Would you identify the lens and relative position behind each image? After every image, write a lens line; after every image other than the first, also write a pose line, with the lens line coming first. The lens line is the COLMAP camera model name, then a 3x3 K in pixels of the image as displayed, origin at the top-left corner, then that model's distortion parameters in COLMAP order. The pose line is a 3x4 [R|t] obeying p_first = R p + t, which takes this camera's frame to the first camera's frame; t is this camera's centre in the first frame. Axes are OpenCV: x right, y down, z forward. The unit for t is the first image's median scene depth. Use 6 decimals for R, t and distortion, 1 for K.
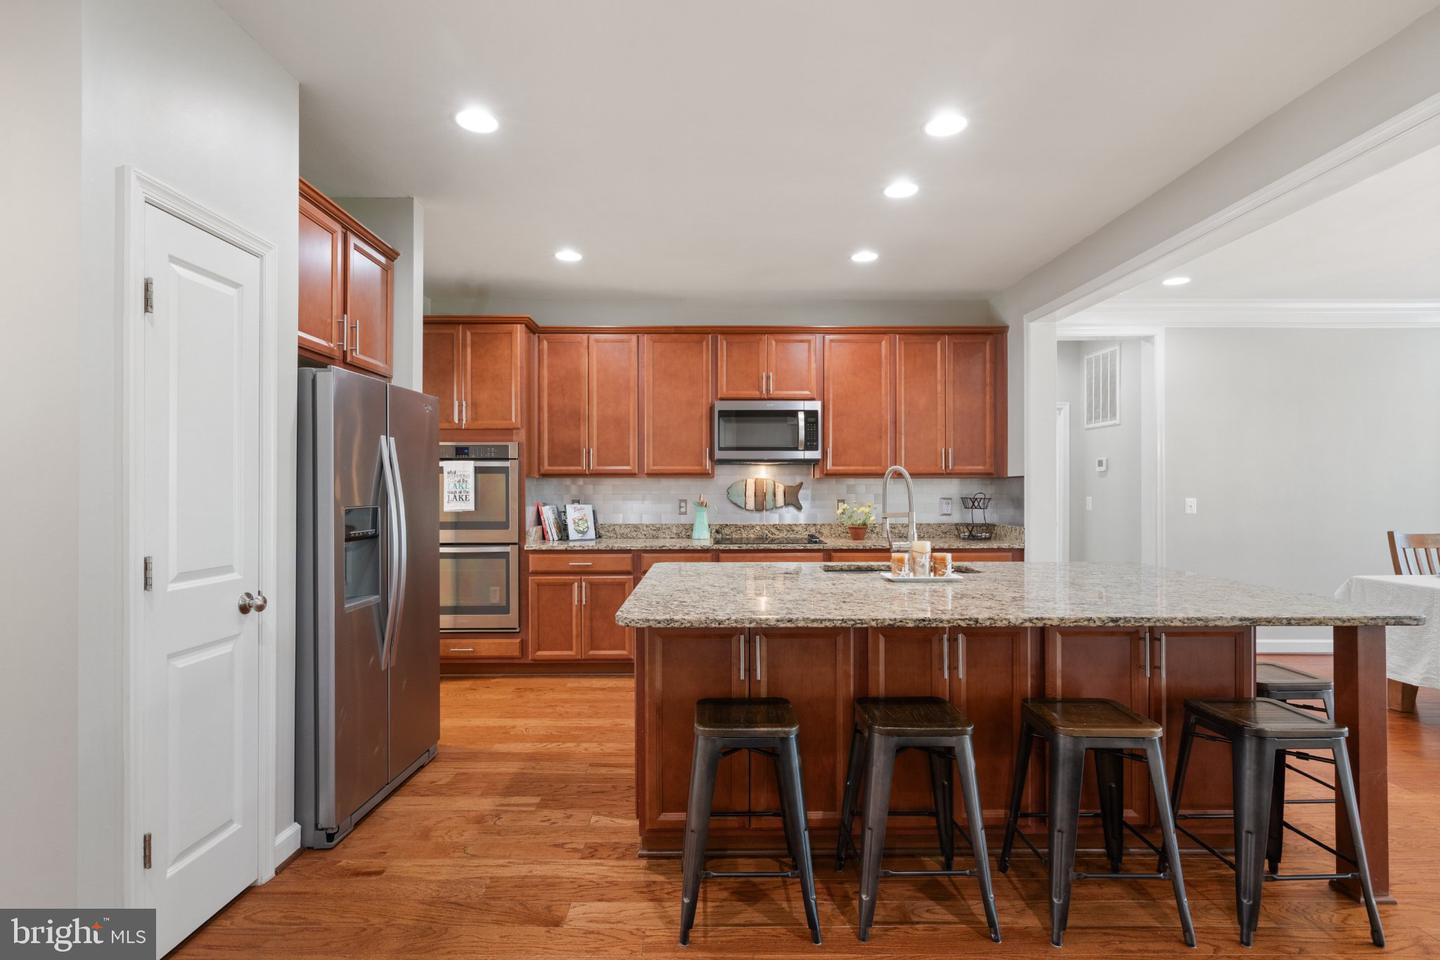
lens RADIAL K [[699.4, 0, 719.4], [0, 699.4, 489.7], [0, 0, 1]] dist [0.002986, 0.003131]
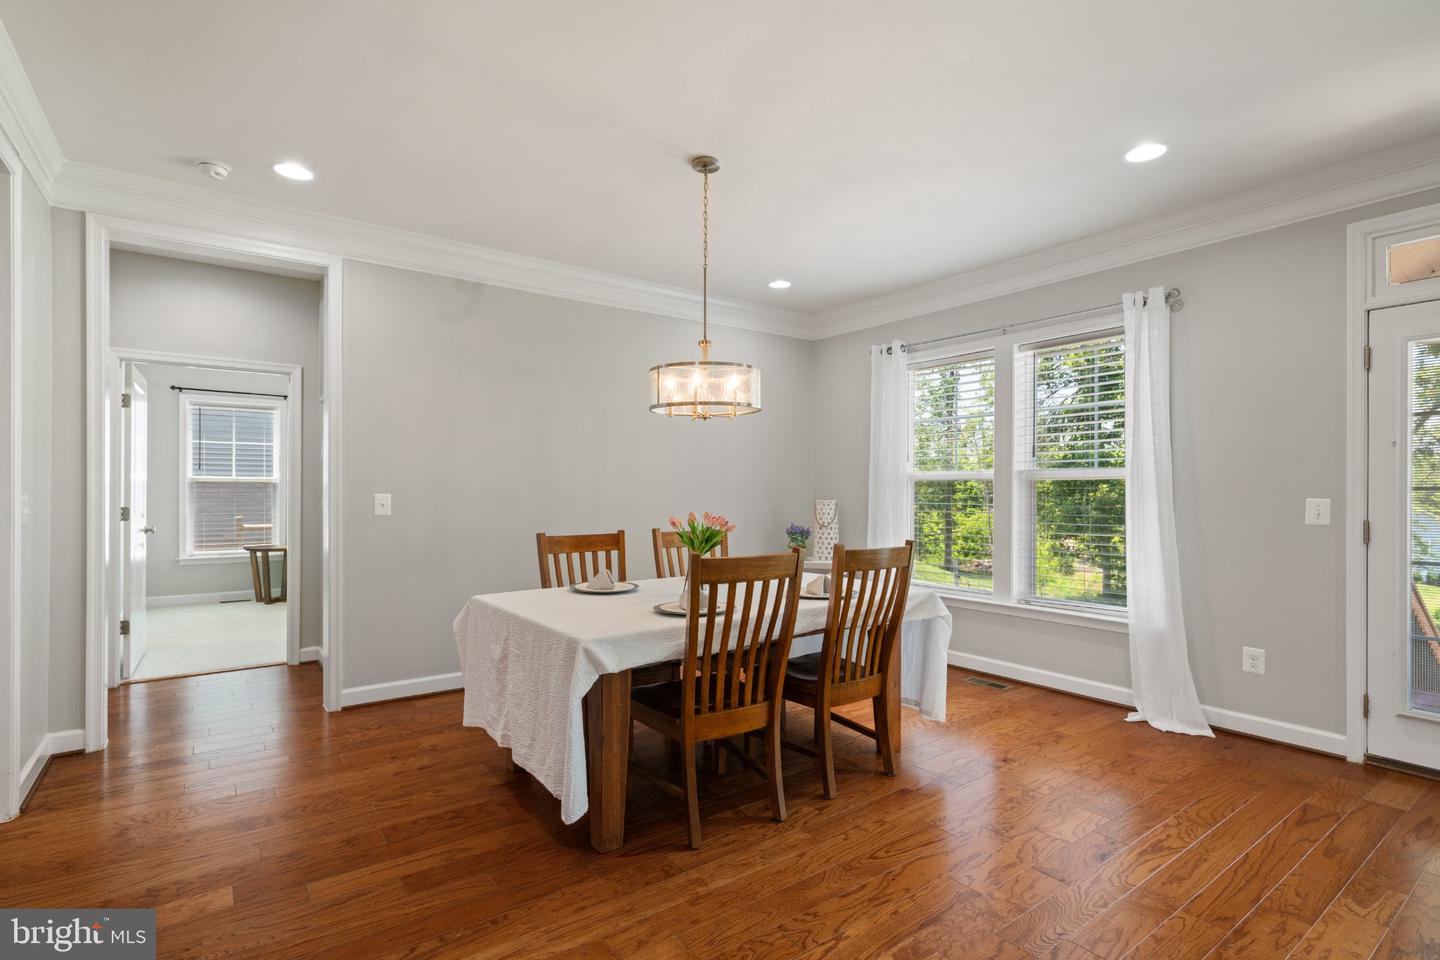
lens RADIAL K [[699.4, 0, 719.2], [0, 699.4, 486.7], [0, 0, 1]] dist [0.002986, 0.003131]
pose [[0.812102, 0.005970, 0.583485, 0.573654], [-0.003065, 0.999978, -0.005965, 0.008005], [-0.583507, 0.003056, 0.812102, 0.204062]]
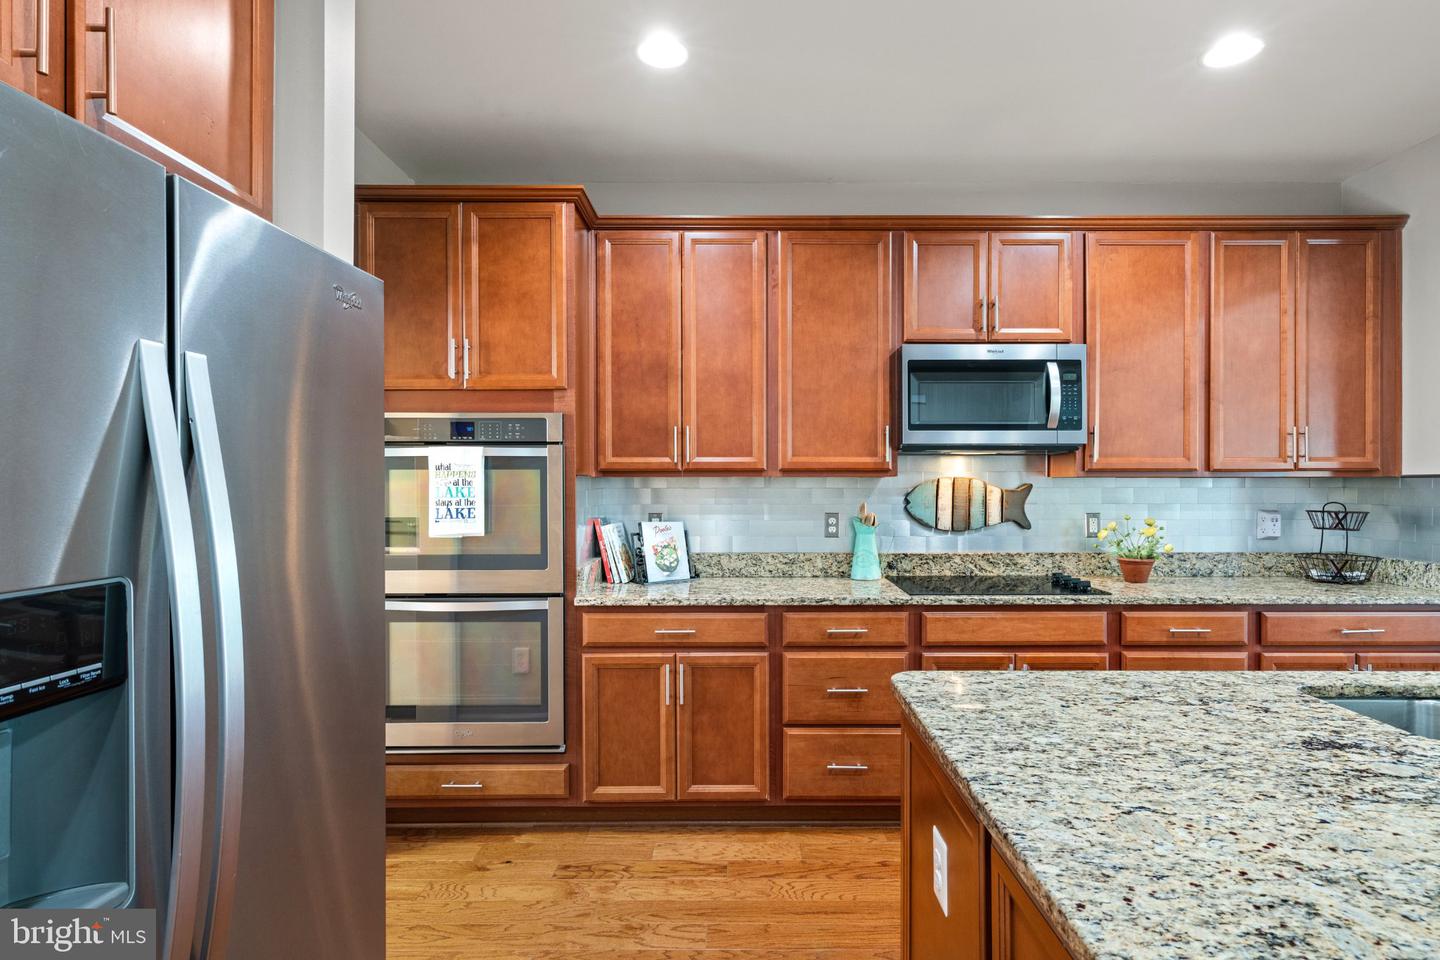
lens RADIAL K [[741.3, 0, 755.6], [0, 741.3, 487.7], [0, 0, 1]] dist [0.009602, 0.001146]
pose [[0.999999, 0.001059, -0.000878, -0.125898], [-0.001057, 0.999997, 0.002242, -0.009371], [0.000880, -0.002241, 0.999997, 0.383921]]
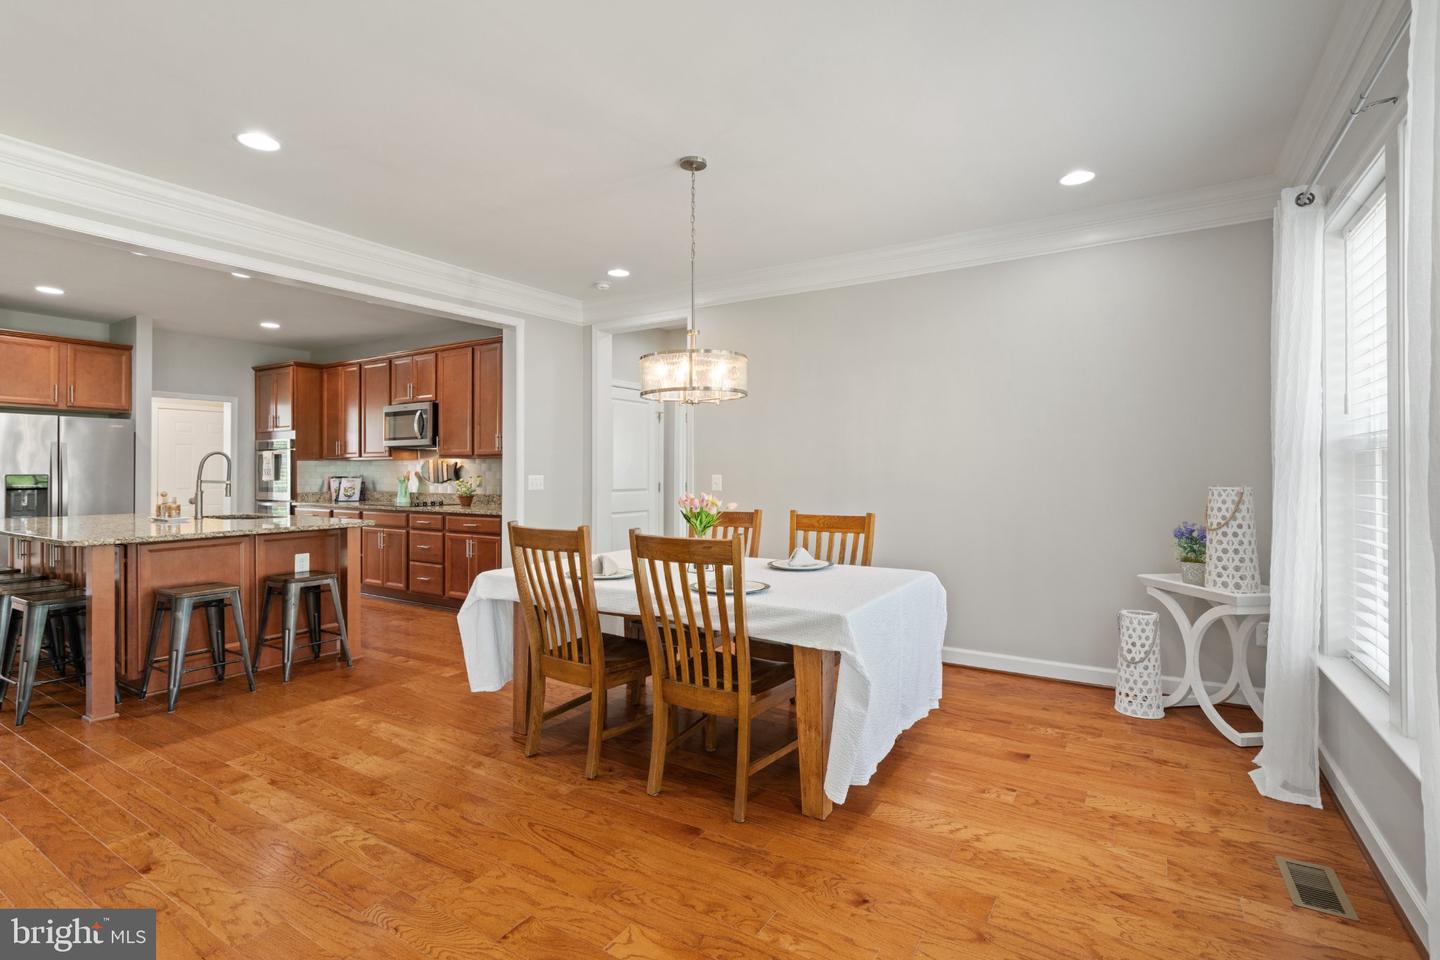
lens RADIAL K [[675.2, 0, 711.4], [0, 675.2, 472.3], [0, 0, 1]] dist [0.003053, 0.001074]
pose [[0.840138, 0.000884, -0.542371, 1.297802], [-0.000797, 1.000000, 0.000395, 0.007799], [0.542371, 0.000100, 0.840139, 0.198882]]
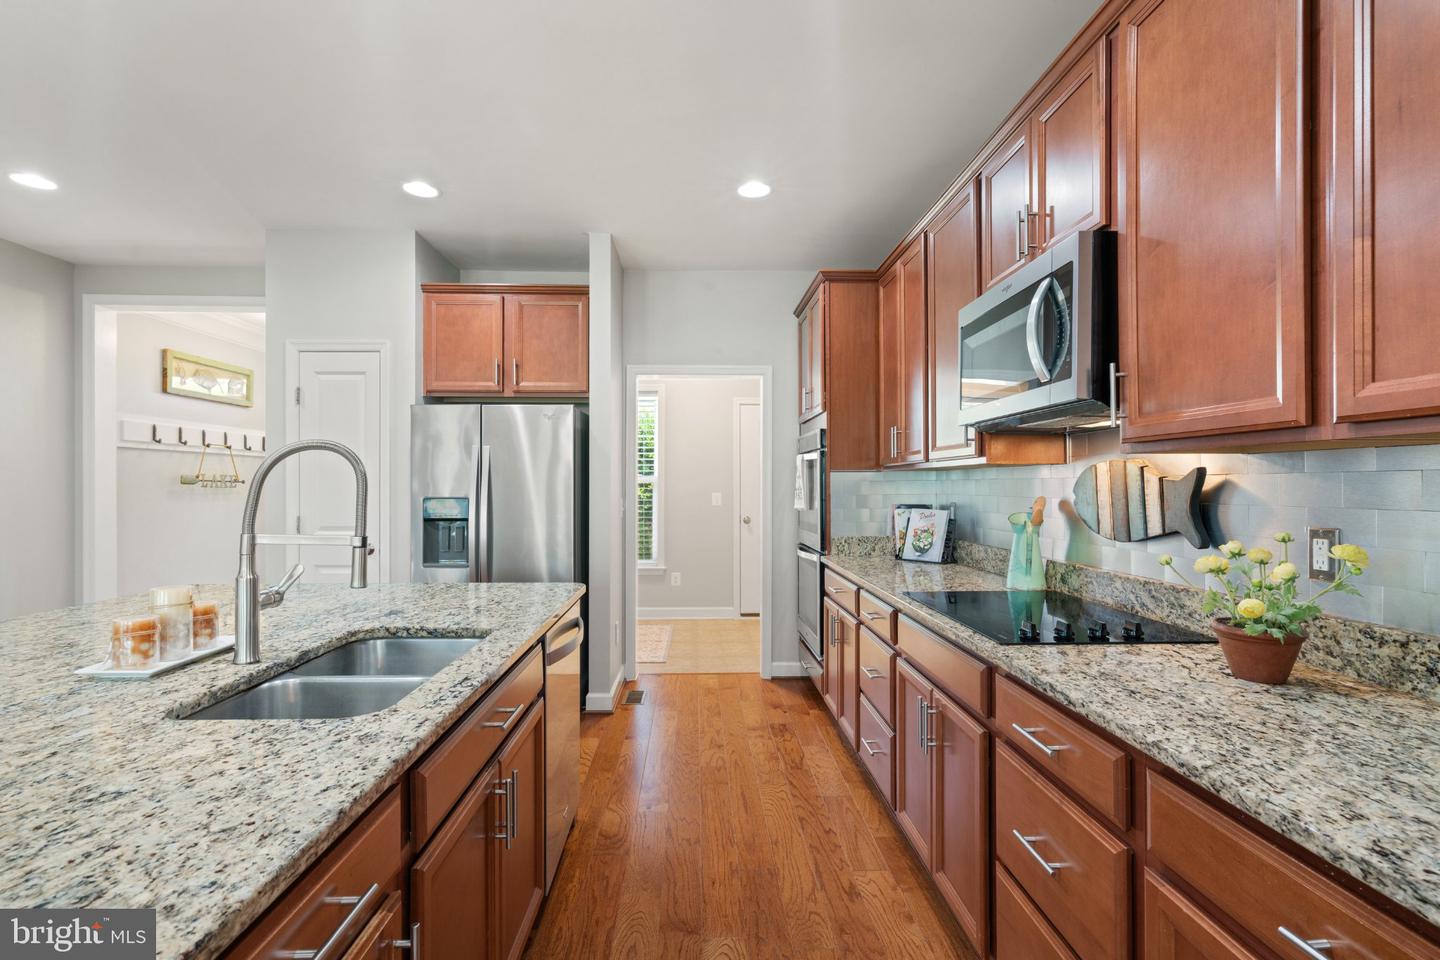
lens RADIAL K [[675.2, 0, 721.6], [0, 675.2, 482.8], [0, 0, 1]] dist [0.003053, 0.001074]
pose [[0.029439, -0.001810, -0.999565, 0.464618], [-0.000520, 0.999998, -0.001826, -0.003099], [0.999566, 0.000574, 0.029438, 0.809418]]
